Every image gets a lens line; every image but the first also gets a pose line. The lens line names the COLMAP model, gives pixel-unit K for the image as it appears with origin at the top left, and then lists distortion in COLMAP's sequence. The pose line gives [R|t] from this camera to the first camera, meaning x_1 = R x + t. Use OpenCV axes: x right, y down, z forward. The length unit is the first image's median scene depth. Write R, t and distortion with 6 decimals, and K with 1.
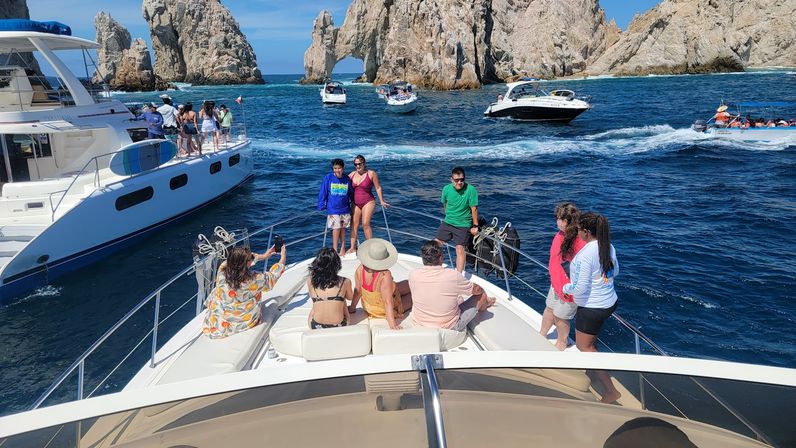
lens RADIAL K [[559.4, 0, 398.0], [0, 559.4, 224.0], [0, 0, 1]] dist [0.047237, -0.002139]
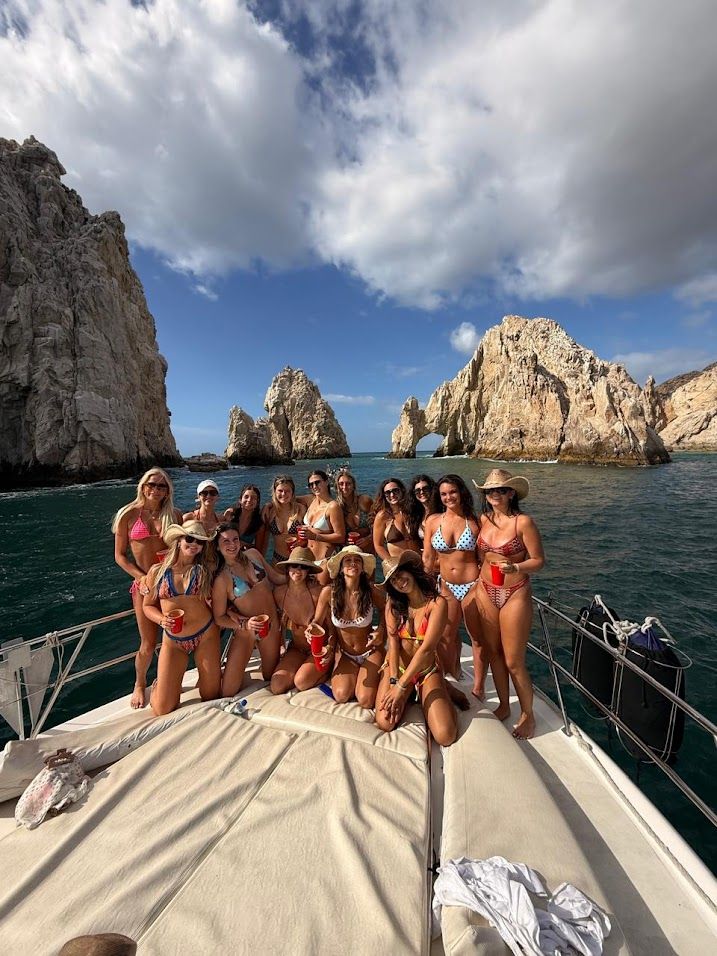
lens RADIAL K [[387.7, 0, 358.5], [0, 387.7, 478.0], [0, 0, 1]] dist [-0.001021, -0.000100]
pose [[0.987791, 0.003406, -0.155748, -0.113064], [-0.033629, 0.980850, -0.191837, -0.054116], [0.152113, 0.194732, 0.968990, 0.235402]]
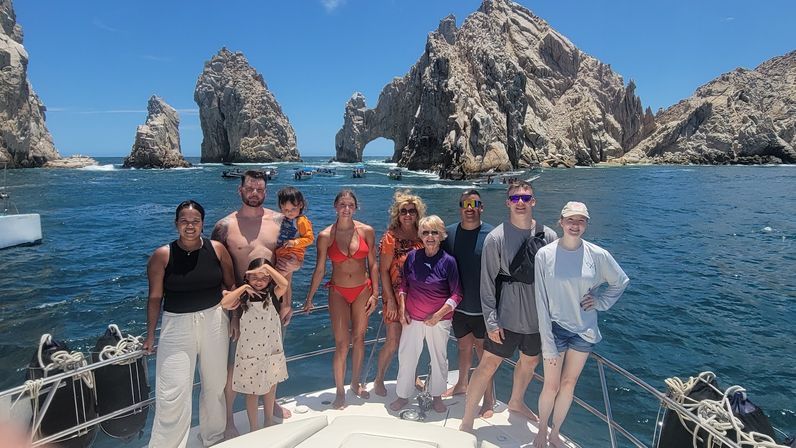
lens RADIAL K [[499.1, 0, 398.0], [0, 499.1, 224.0], [0, 0, 1]] dist [-0.000659, -0.000301]
pose [[0.996188, 0.031499, -0.081351, 0.021905], [-0.041675, 0.991080, -0.126585, -0.035743], [0.076638, 0.129493, 0.988614, 0.149410]]
